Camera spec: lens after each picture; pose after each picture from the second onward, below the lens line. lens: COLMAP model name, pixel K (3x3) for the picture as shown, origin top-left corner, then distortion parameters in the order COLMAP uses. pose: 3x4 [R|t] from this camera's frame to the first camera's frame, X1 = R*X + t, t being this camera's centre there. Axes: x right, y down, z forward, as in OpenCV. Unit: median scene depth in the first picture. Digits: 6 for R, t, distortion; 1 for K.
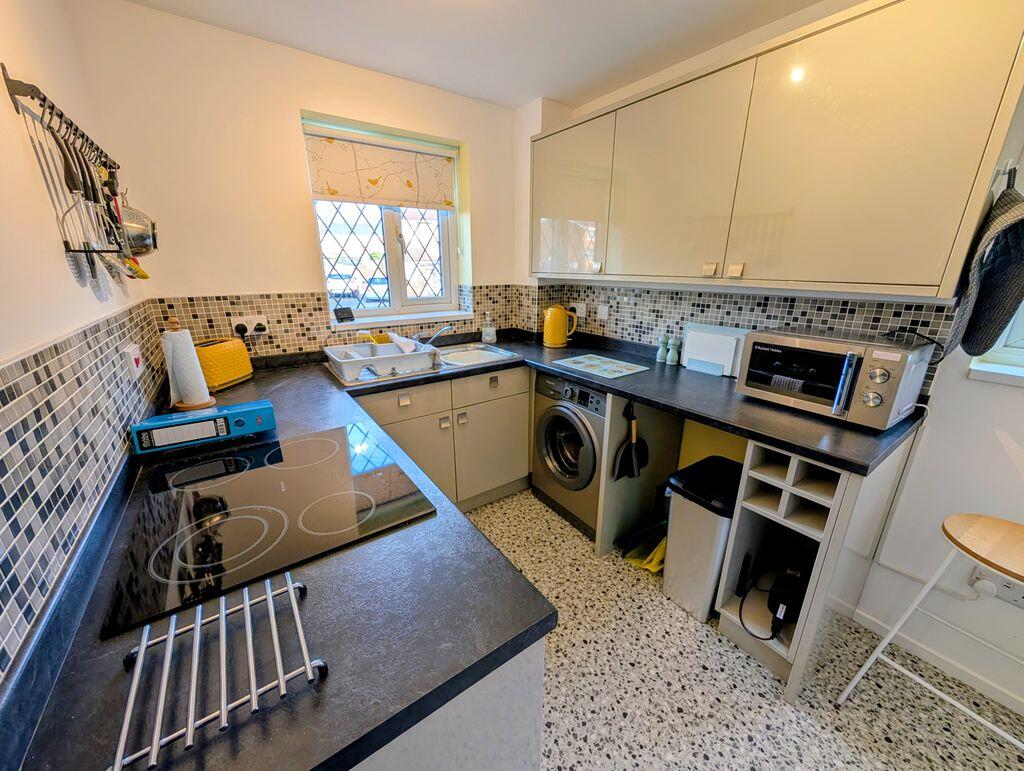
lens RADIAL K [[391.7, 0, 518.3], [0, 391.7, 387.1], [0, 0, 1]] dist [-0.000962, -0.000088]
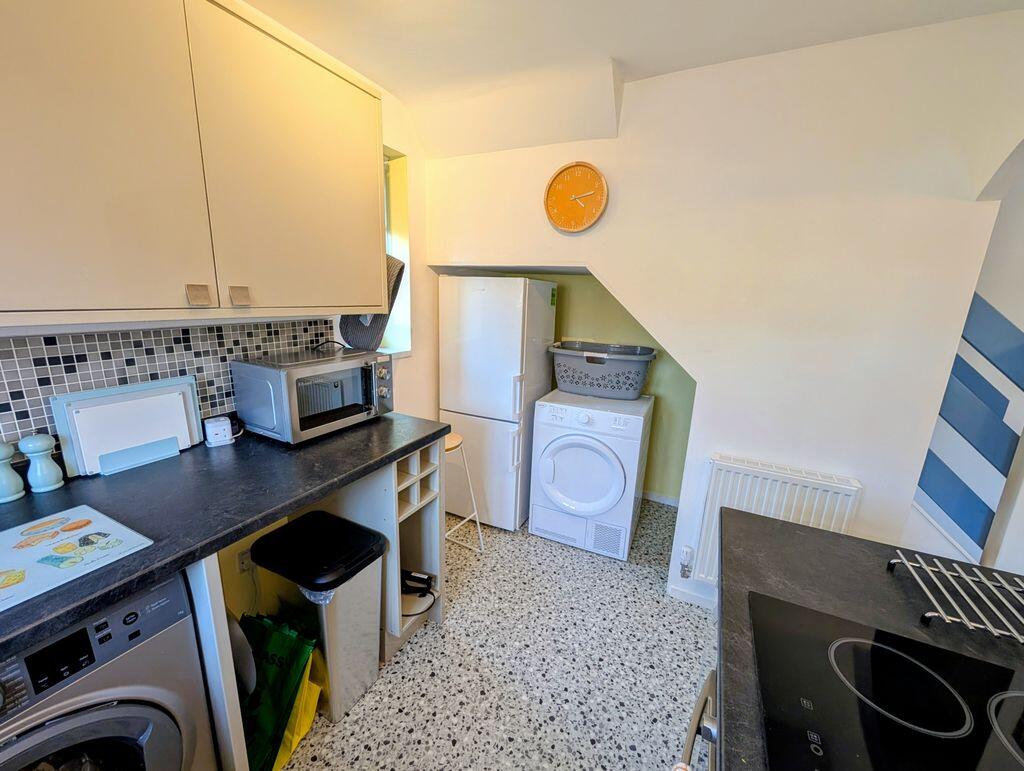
lens RADIAL K [[391.7, 0, 518.3], [0, 391.7, 387.1], [0, 0, 1]] dist [-0.000962, -0.000088]
pose [[-0.451317, -0.227125, 0.862976, -0.321963], [0.232838, 0.903595, 0.359585, -0.270166], [-0.861452, 0.363221, -0.354924, 0.824128]]
